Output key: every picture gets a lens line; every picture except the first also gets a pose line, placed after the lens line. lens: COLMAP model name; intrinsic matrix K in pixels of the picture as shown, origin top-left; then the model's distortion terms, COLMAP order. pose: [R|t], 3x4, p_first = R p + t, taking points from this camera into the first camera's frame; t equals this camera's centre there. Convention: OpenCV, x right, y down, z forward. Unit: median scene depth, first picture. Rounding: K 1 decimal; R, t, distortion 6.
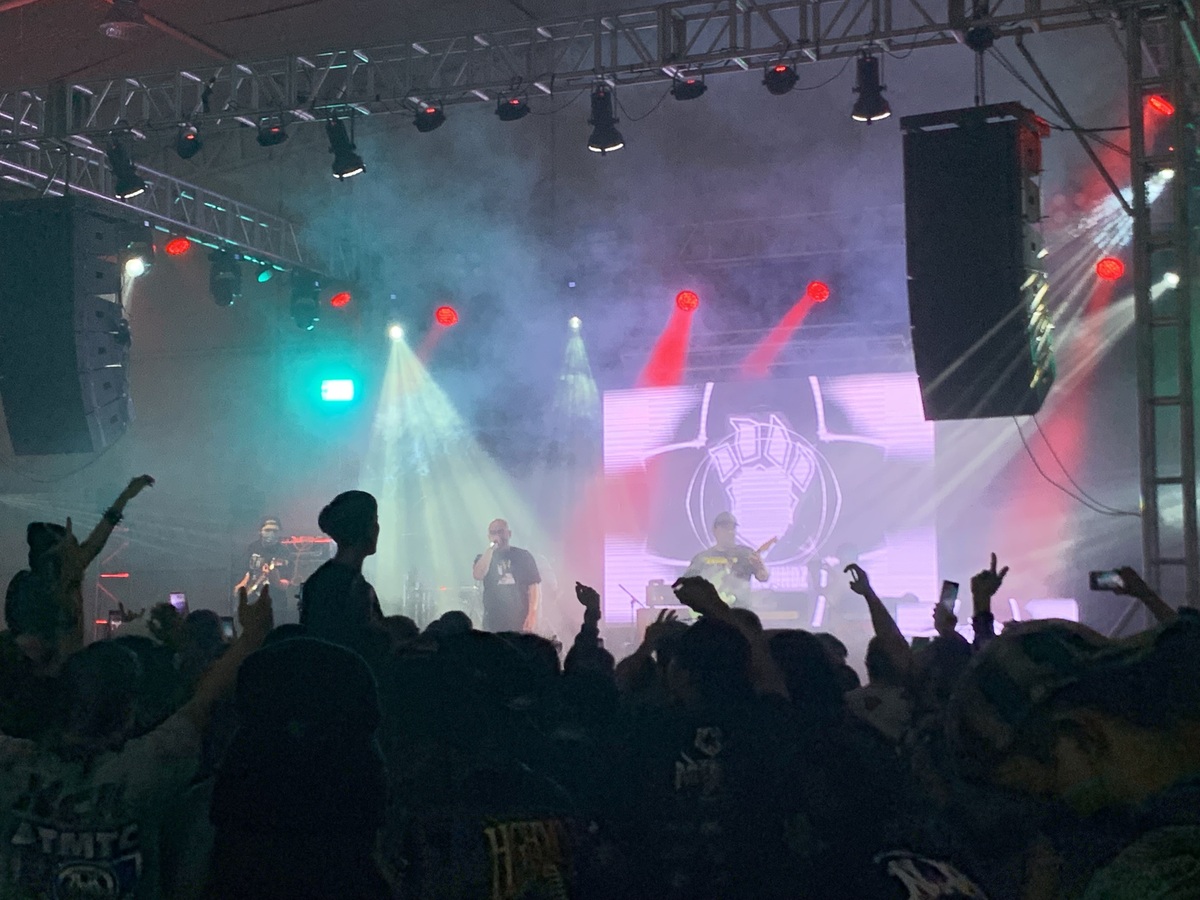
lens RADIAL K [[2123.1, 0, 595.6], [0, 2123.1, 478.1], [0, 0, 1]] dist [0.135048, 0.000000]
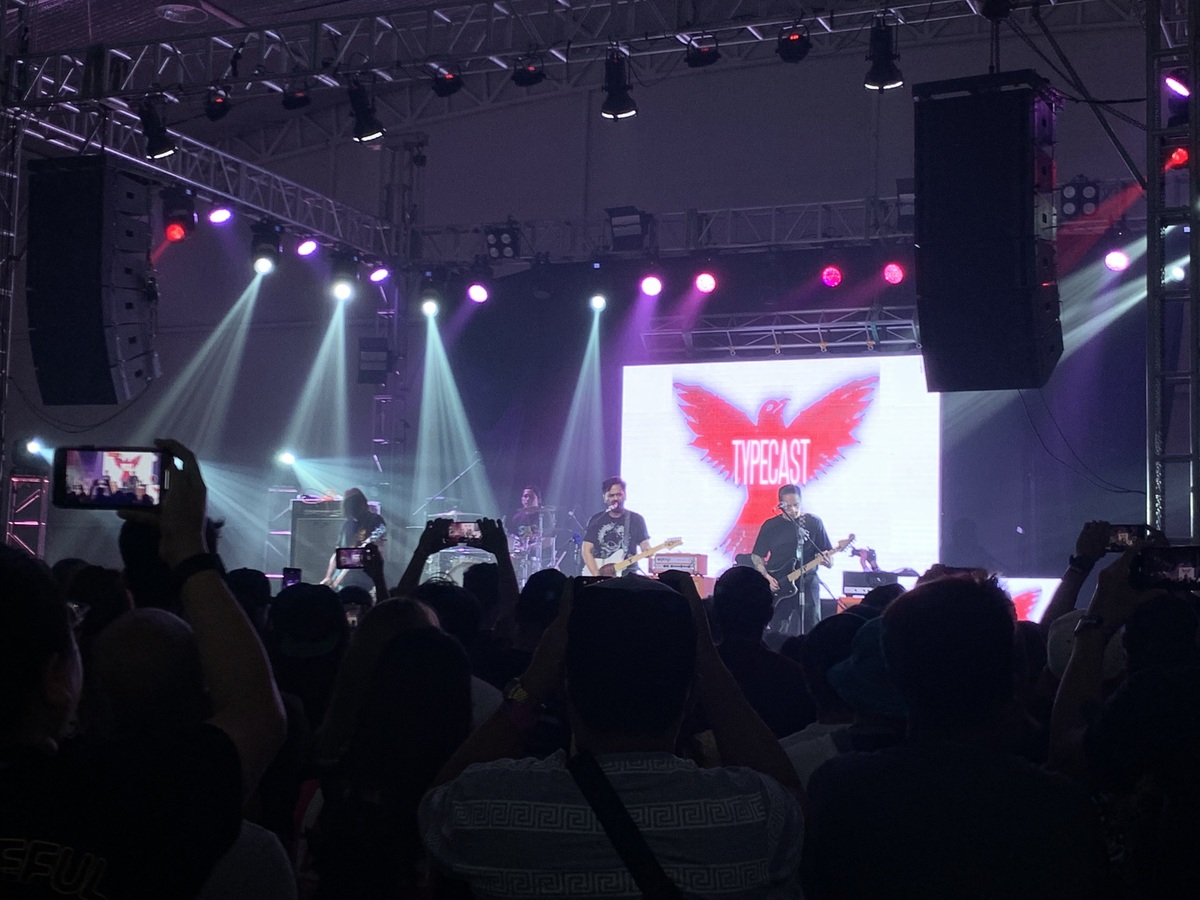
lens RADIAL K [[1821.1, 0, 587.3], [0, 1821.1, 460.3], [0, 0, 1]] dist [0.098731, 0.000000]
pose [[0.998950, 0.031760, -0.033016, 0.023807], [-0.031933, 0.999479, -0.004717, 0.012953], [0.032849, 0.005767, 0.999444, 0.136907]]
